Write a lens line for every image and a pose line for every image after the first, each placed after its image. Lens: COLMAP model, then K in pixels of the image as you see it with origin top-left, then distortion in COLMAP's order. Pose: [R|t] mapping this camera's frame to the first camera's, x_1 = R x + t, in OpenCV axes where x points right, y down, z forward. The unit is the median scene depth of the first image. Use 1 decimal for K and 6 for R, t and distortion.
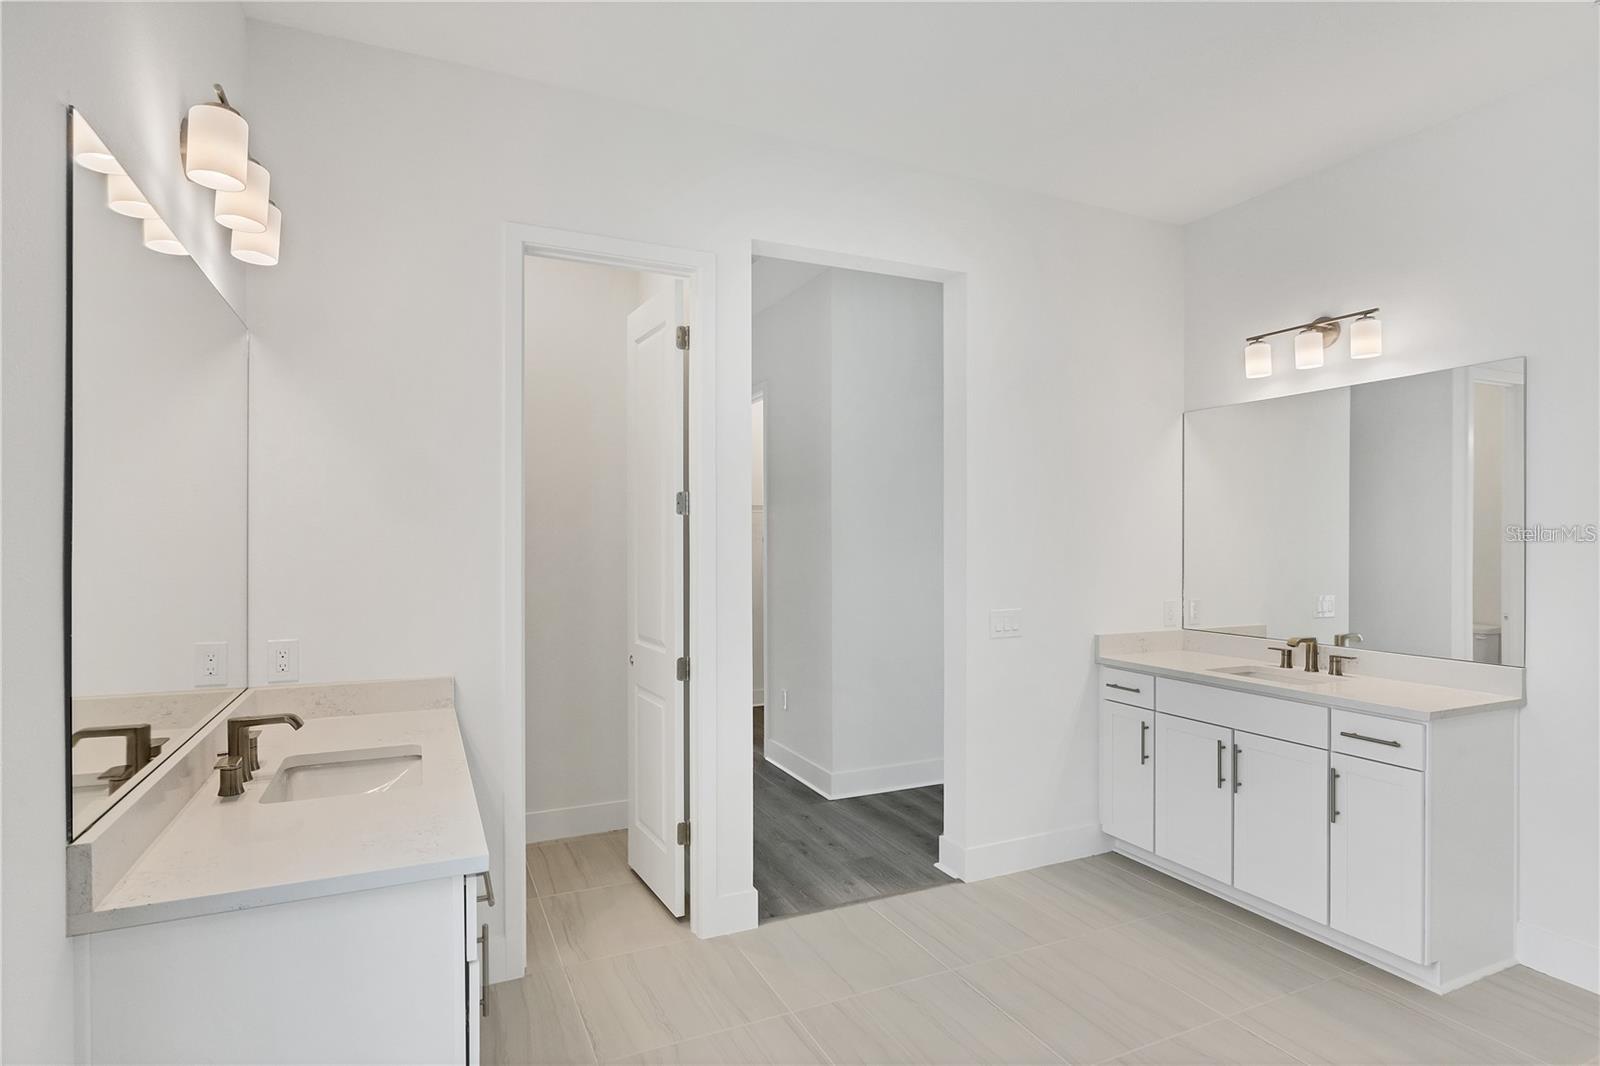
lens RADIAL K [[842.6, 0, 800.2], [0, 842.6, 537.0], [0, 0, 1]] dist [-0.004815, -0.000611]
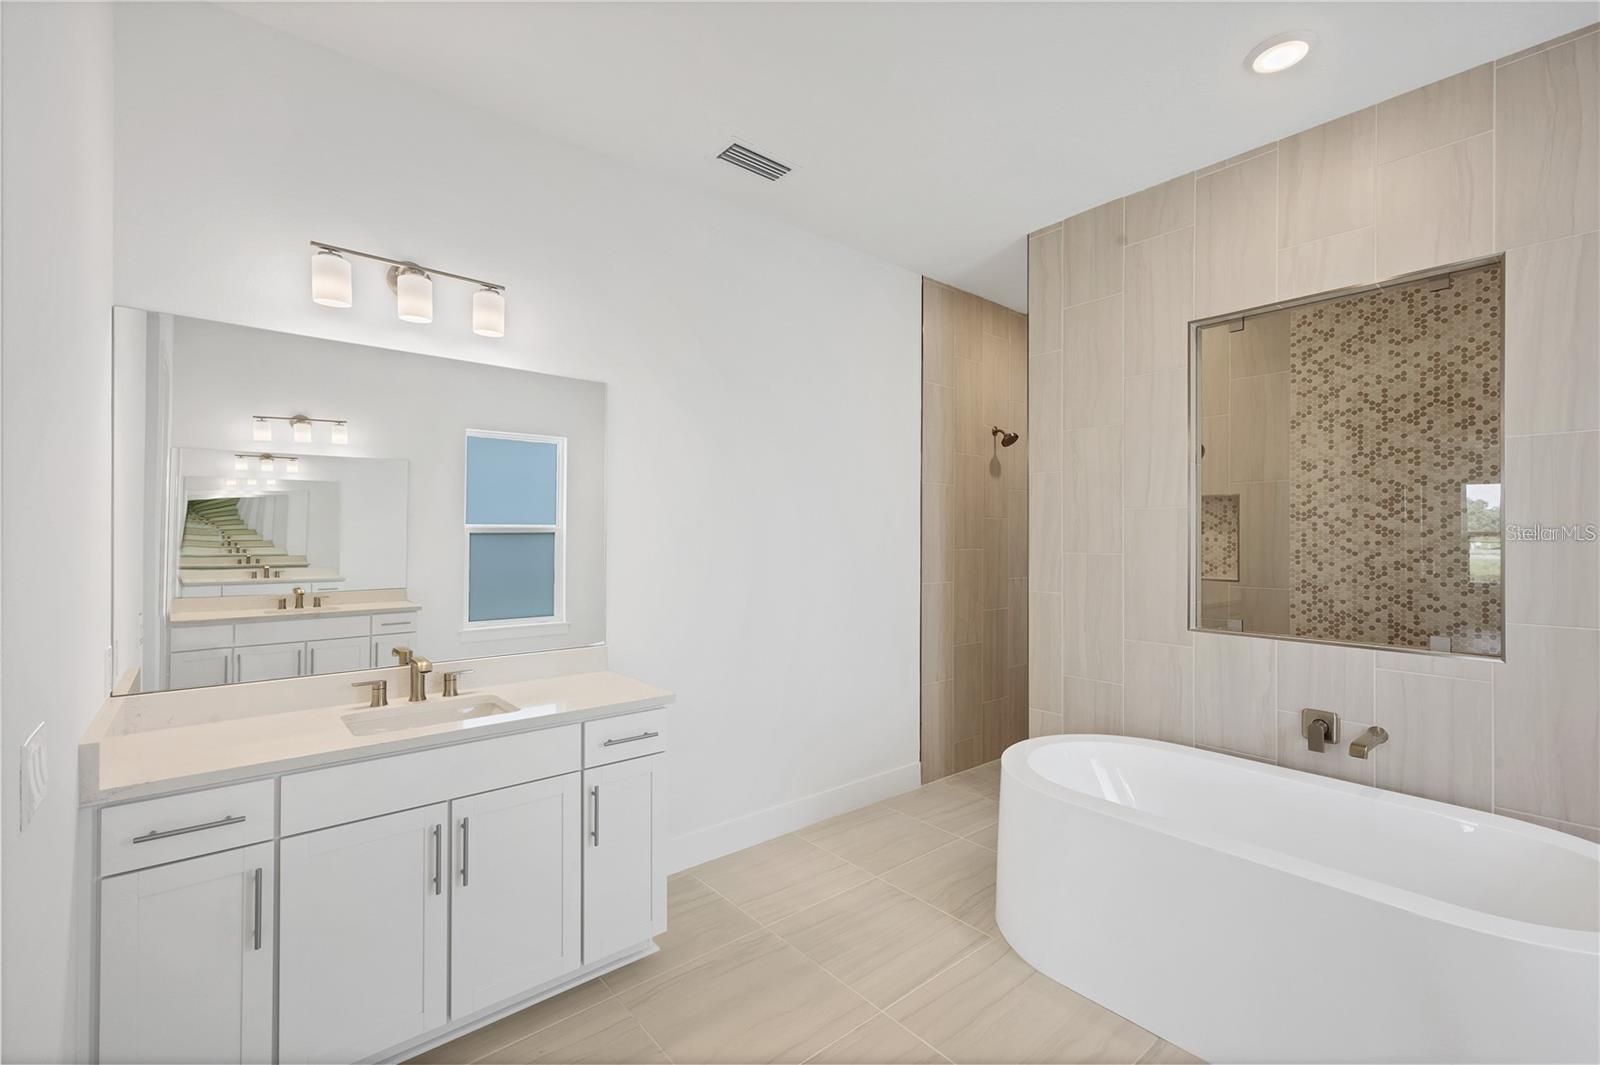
lens RADIAL K [[674.8, 0, 819.0], [0, 674.8, 535.5], [0, 0, 1]] dist [-0.000710, 0.000151]
pose [[-0.263510, 0.005472, 0.964641, -0.113382], [-0.003170, 0.999974, -0.006538, 0.006184], [-0.964651, -0.004781, -0.263486, 0.800977]]
